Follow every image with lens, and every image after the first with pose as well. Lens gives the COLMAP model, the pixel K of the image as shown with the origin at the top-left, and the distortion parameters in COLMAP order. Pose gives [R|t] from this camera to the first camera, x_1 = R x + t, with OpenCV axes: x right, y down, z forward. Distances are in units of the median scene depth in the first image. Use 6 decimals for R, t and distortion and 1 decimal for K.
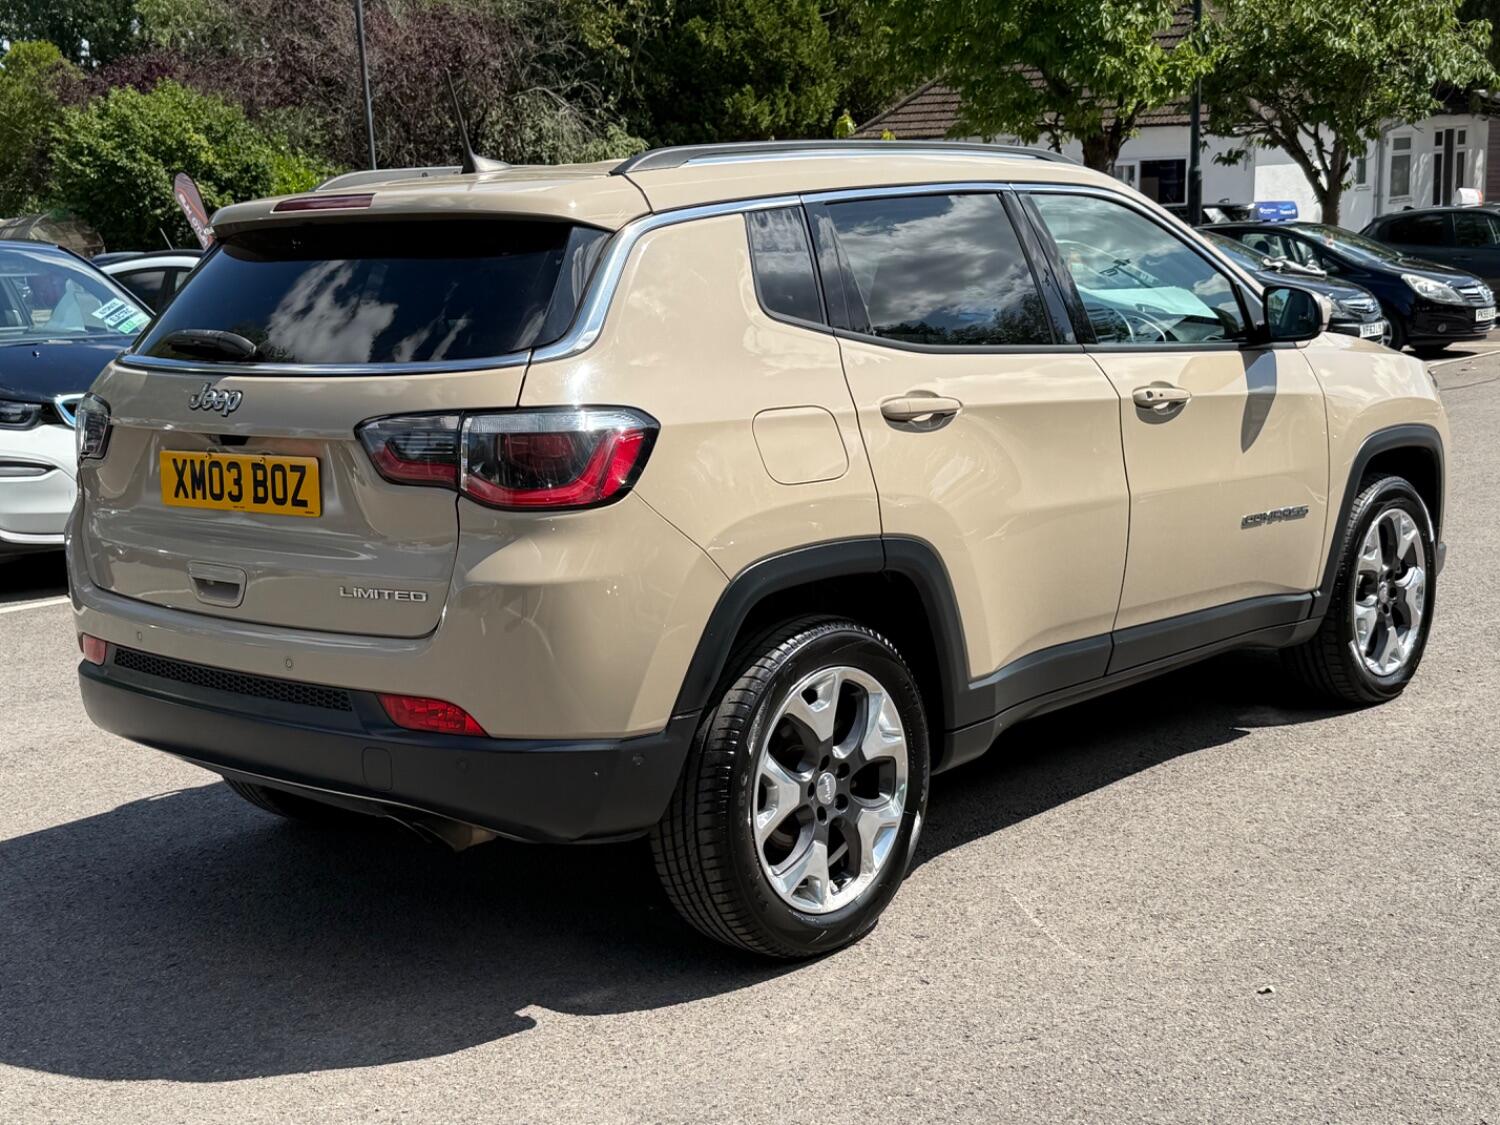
lens RADIAL K [[2024.0, 0, 746.6], [0, 2024.0, 568.4], [0, 0, 1]] dist [0.210436, -0.452780]
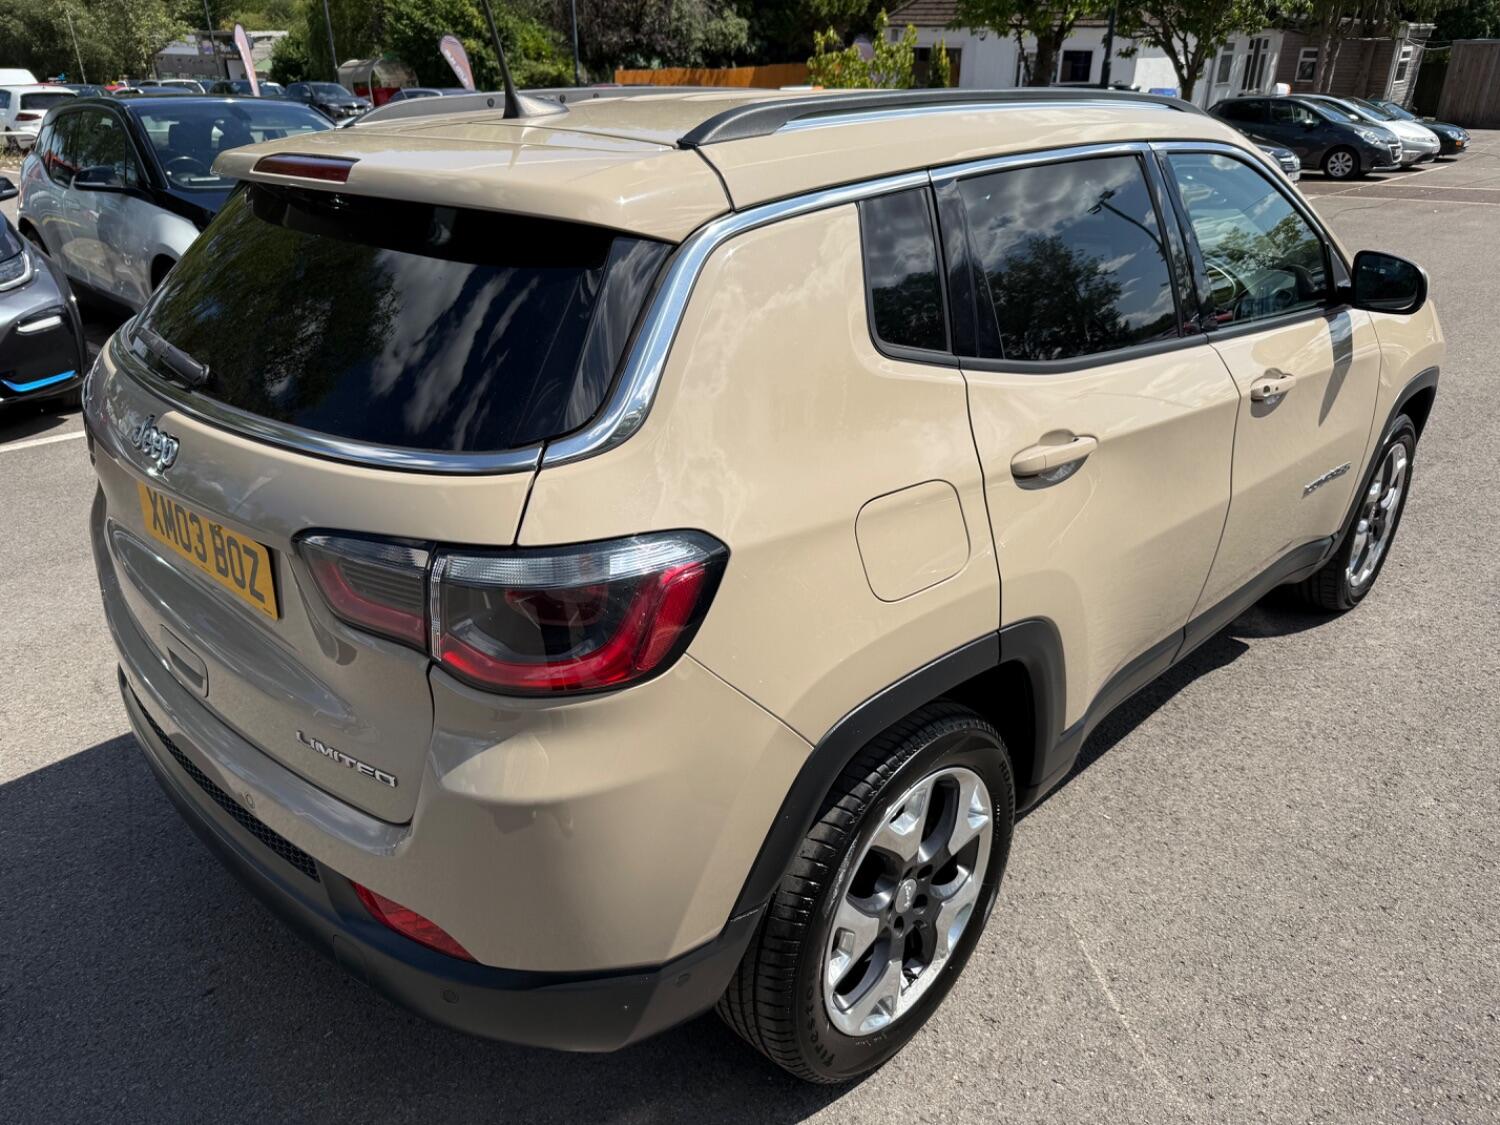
lens RADIAL K [[1091.4, 0, 751.2], [0, 1091.4, 566.8], [0, 0, 1]] dist [0.000846, -0.004289]
pose [[0.998243, 0.053657, -0.025130, -0.015886], [-0.045396, 0.965188, 0.257586, -0.100665], [0.038076, -0.255993, 0.965928, 0.397235]]
